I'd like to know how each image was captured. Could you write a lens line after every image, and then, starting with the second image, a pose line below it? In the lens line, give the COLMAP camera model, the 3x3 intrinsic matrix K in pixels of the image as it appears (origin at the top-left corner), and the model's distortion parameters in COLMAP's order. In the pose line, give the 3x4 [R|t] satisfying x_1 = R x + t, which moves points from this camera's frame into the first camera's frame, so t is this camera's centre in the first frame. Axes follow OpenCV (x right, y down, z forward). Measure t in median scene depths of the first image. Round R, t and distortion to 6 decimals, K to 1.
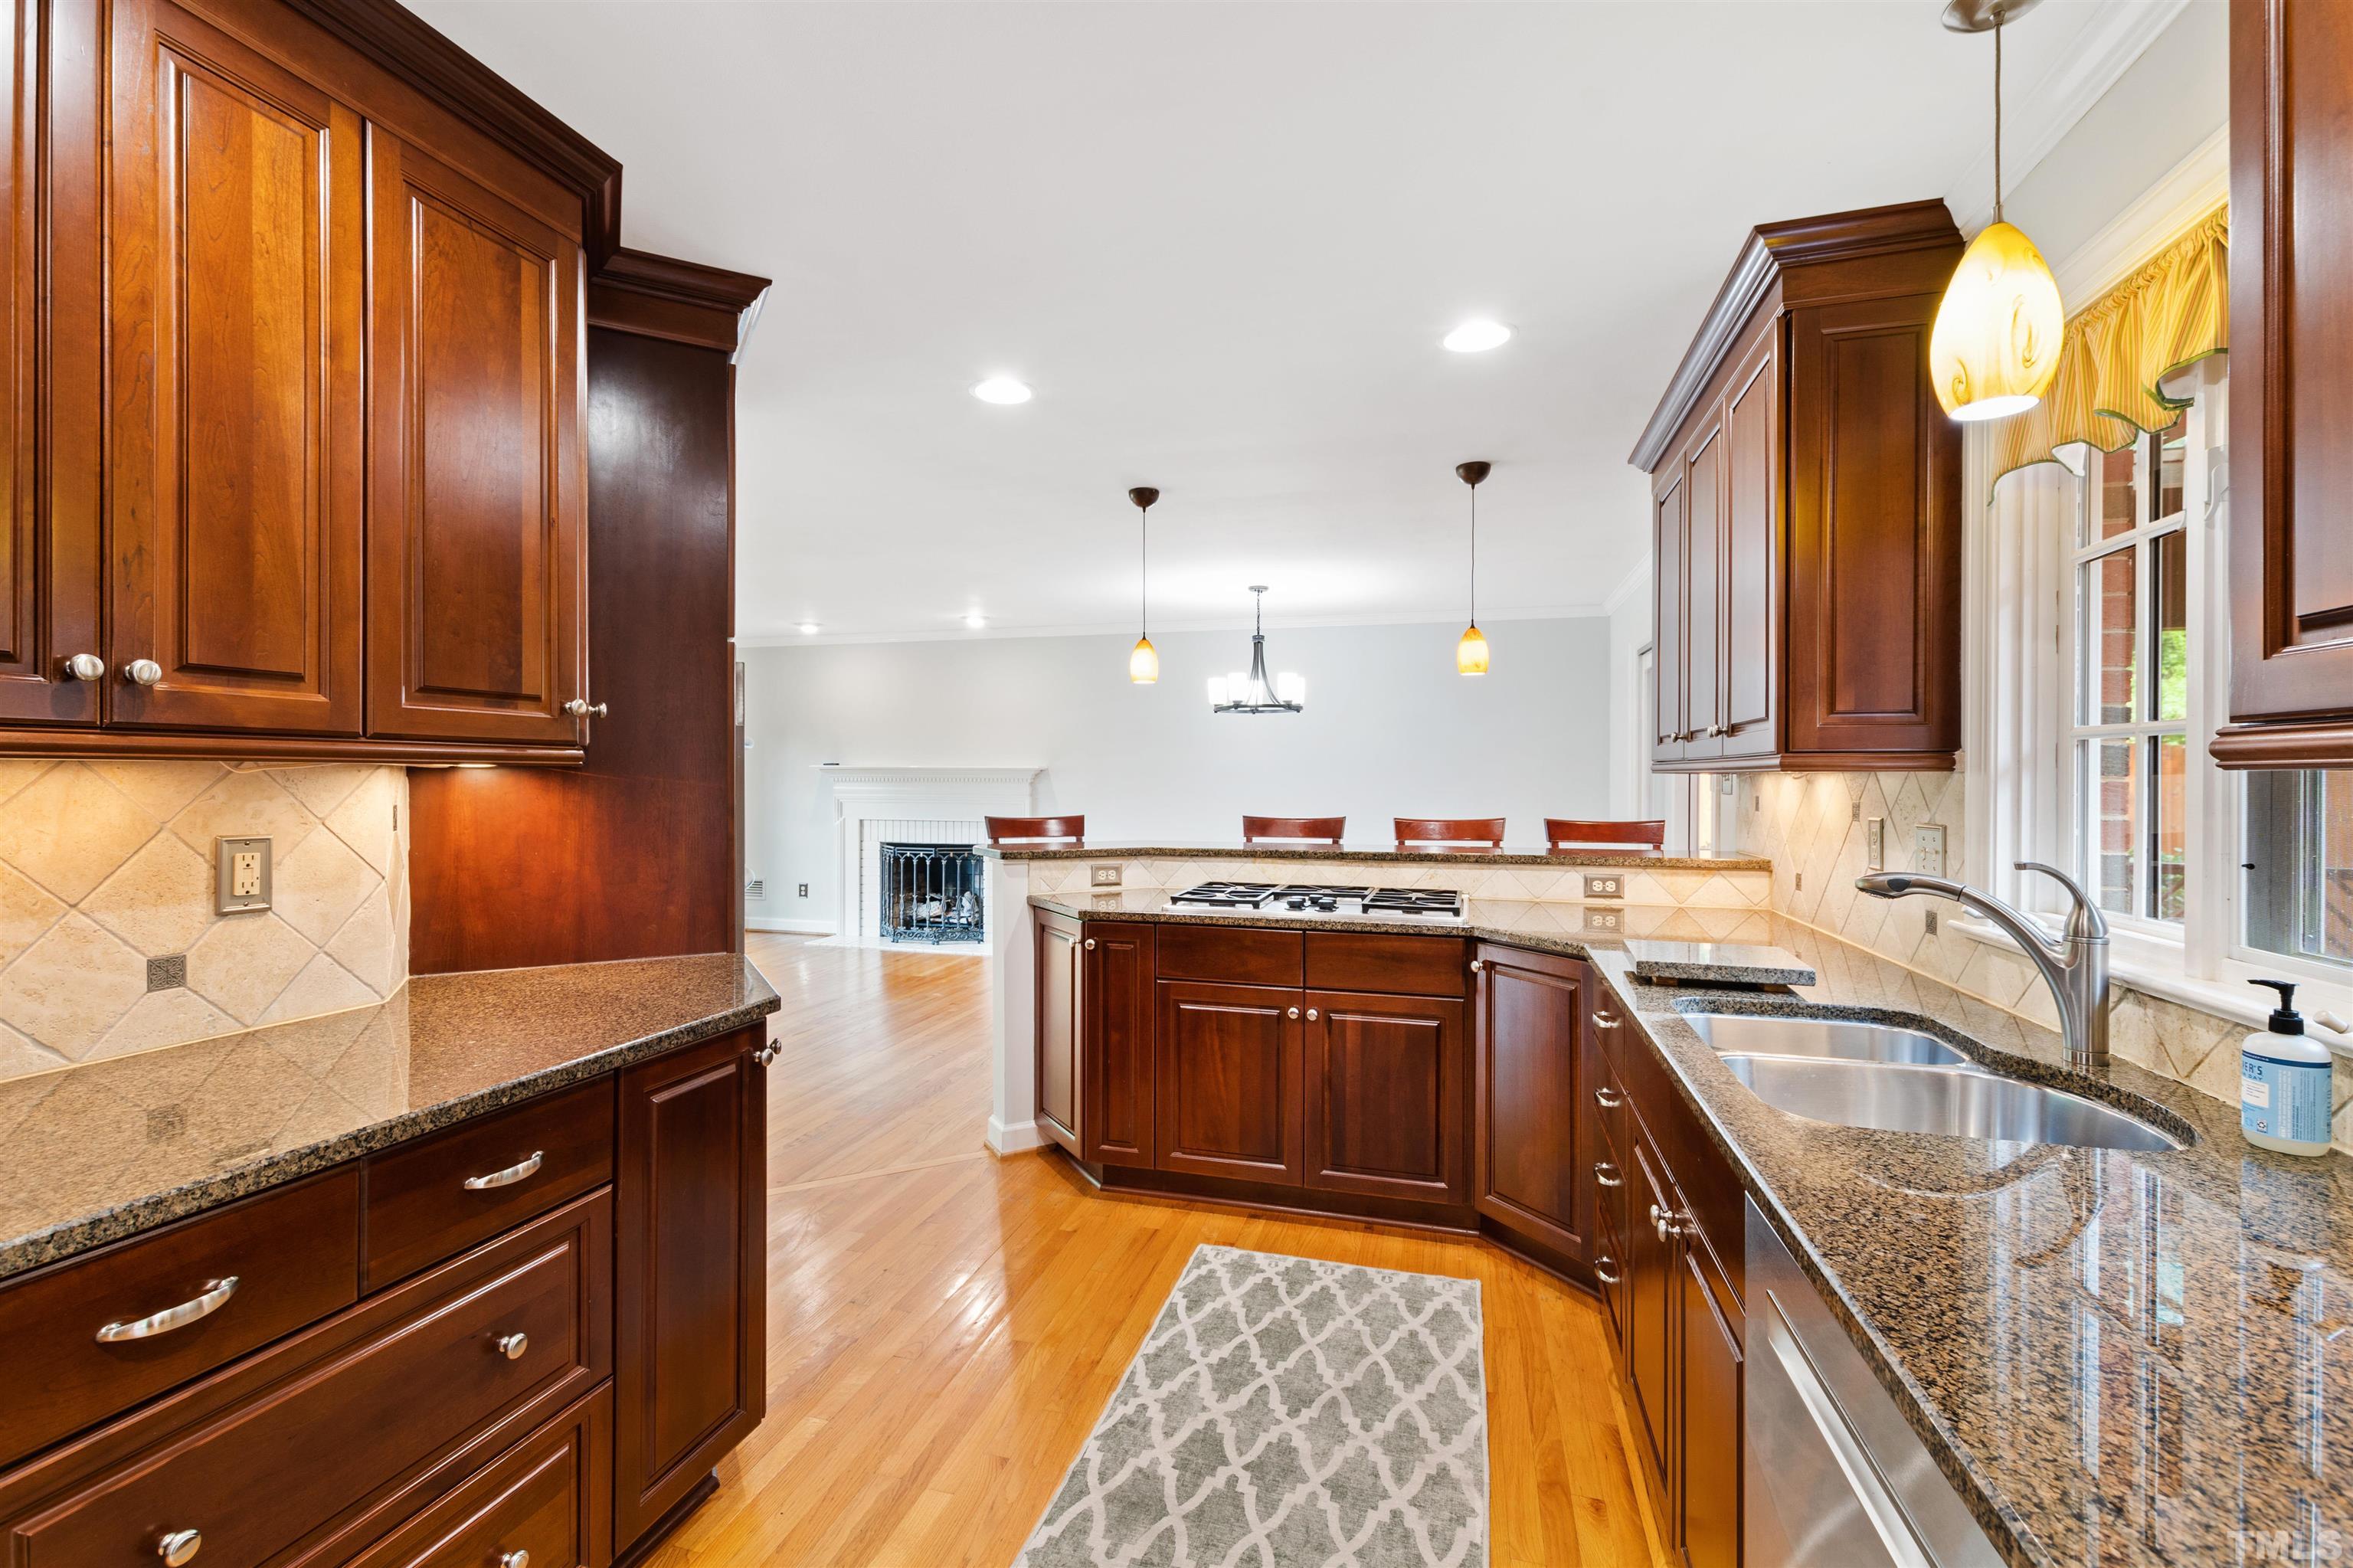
lens RADIAL K [[1030.3, 0, 1157.2], [0, 1030.3, 782.3], [0, 0, 1]] dist [0.000751, -0.003023]
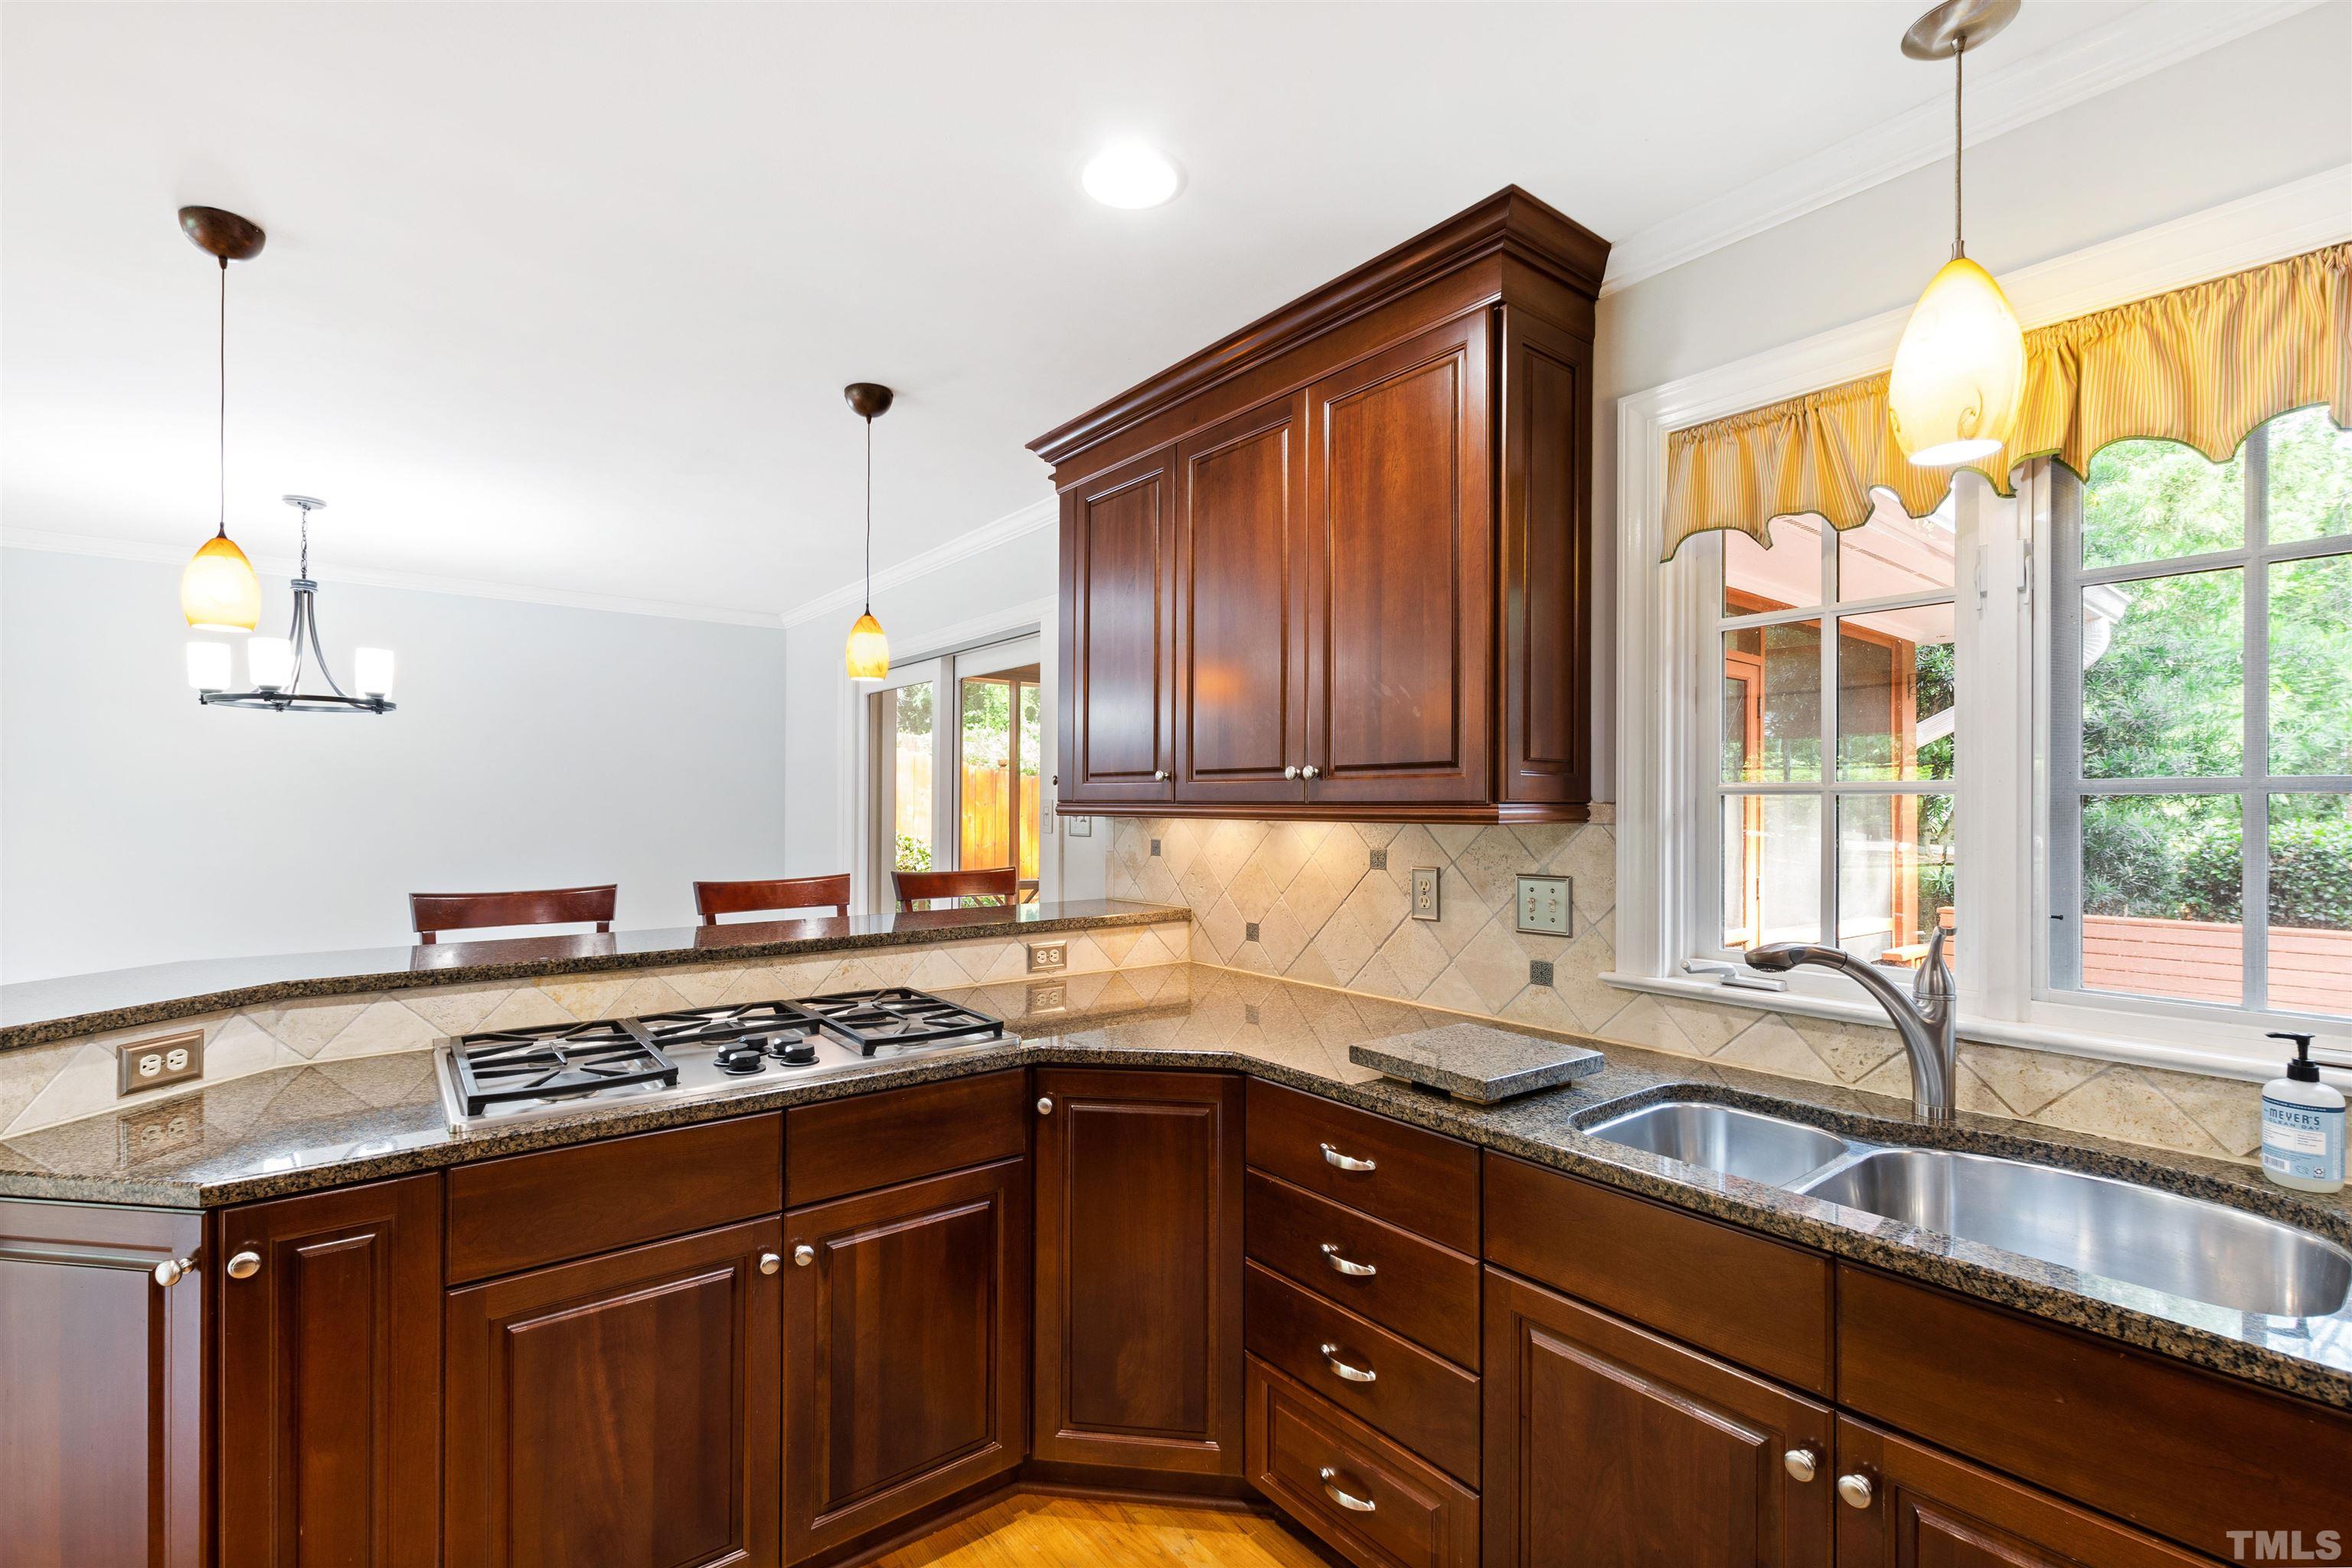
lens RADIAL K [[1029.9, 0, 1183.0], [0, 1029.9, 805.0], [0, 0, 1]] dist [0.000751, -0.003023]
pose [[0.586546, -0.001789, 0.809914, -0.183051], [0.004119, 0.999991, -0.000774, -0.019804], [-0.809905, 0.003790, 0.586549, 0.500396]]
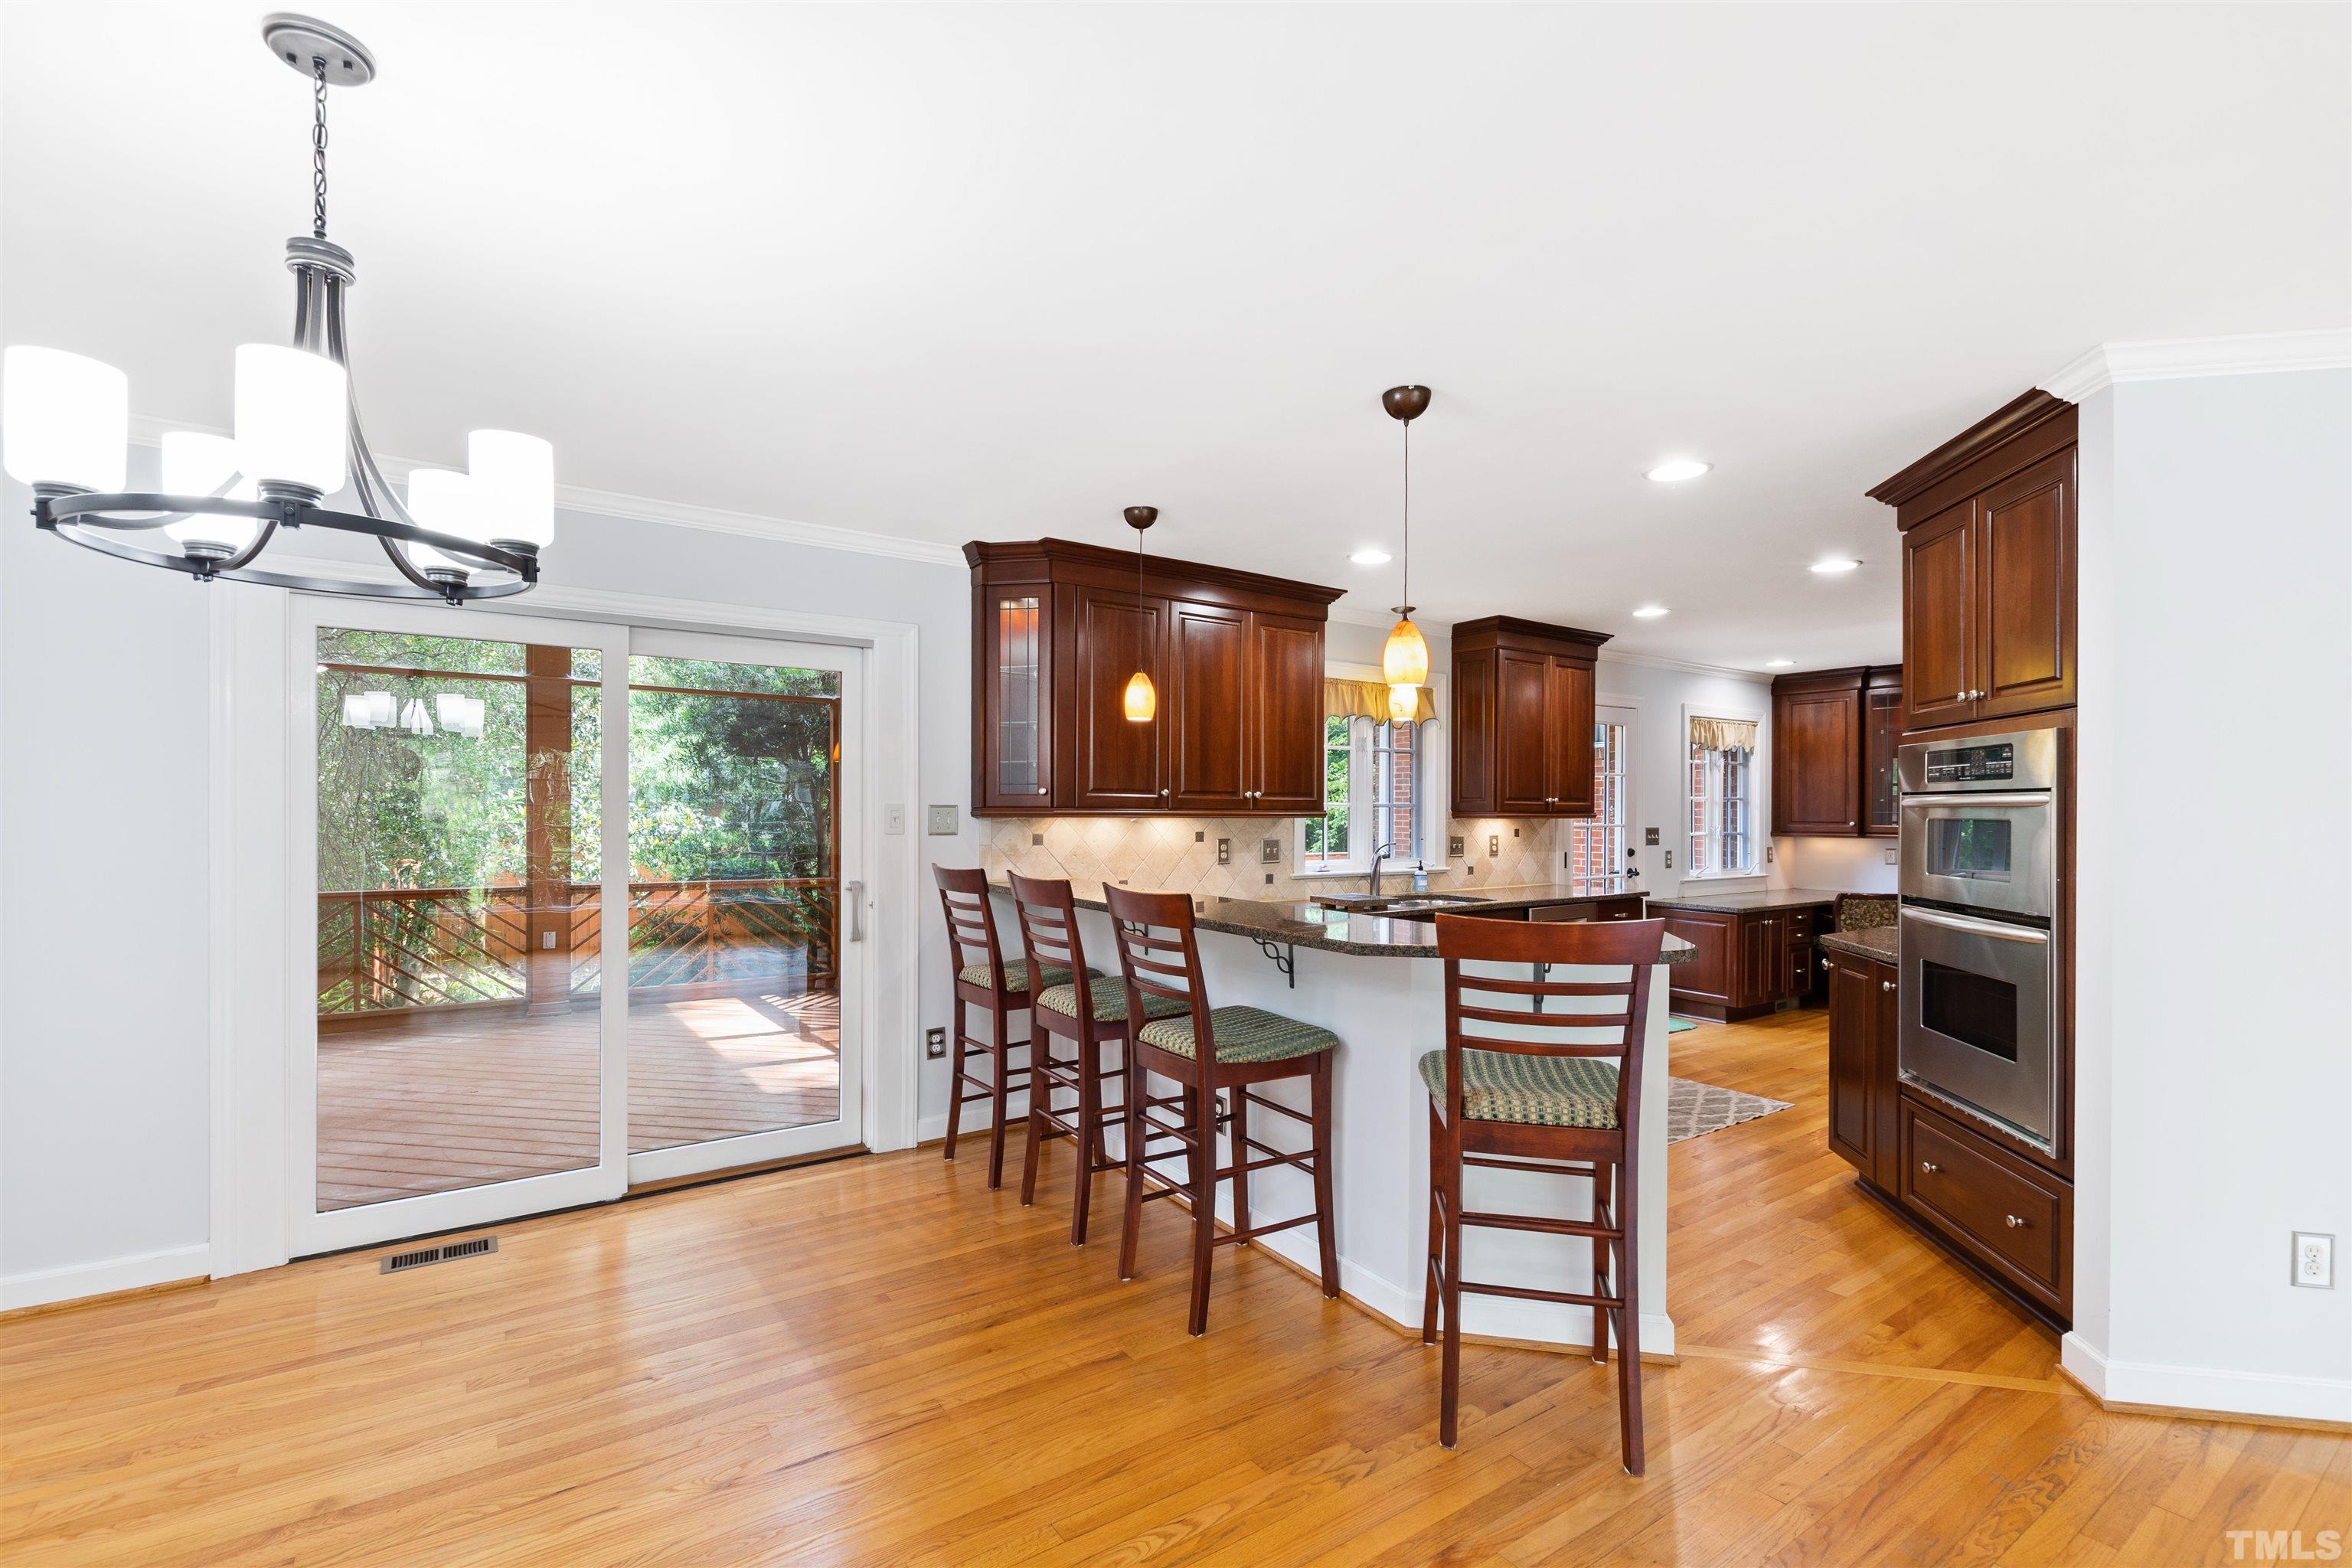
lens RADIAL K [[1029.9, 0, 1163.9], [0, 1029.9, 800.8], [0, 0, 1]] dist [0.000751, -0.003023]
pose [[-0.758405, -0.005628, 0.651760, -0.379584], [-0.004497, 0.999984, 0.003402, -0.034079], [-0.651769, -0.000351, -0.758418, 1.642686]]
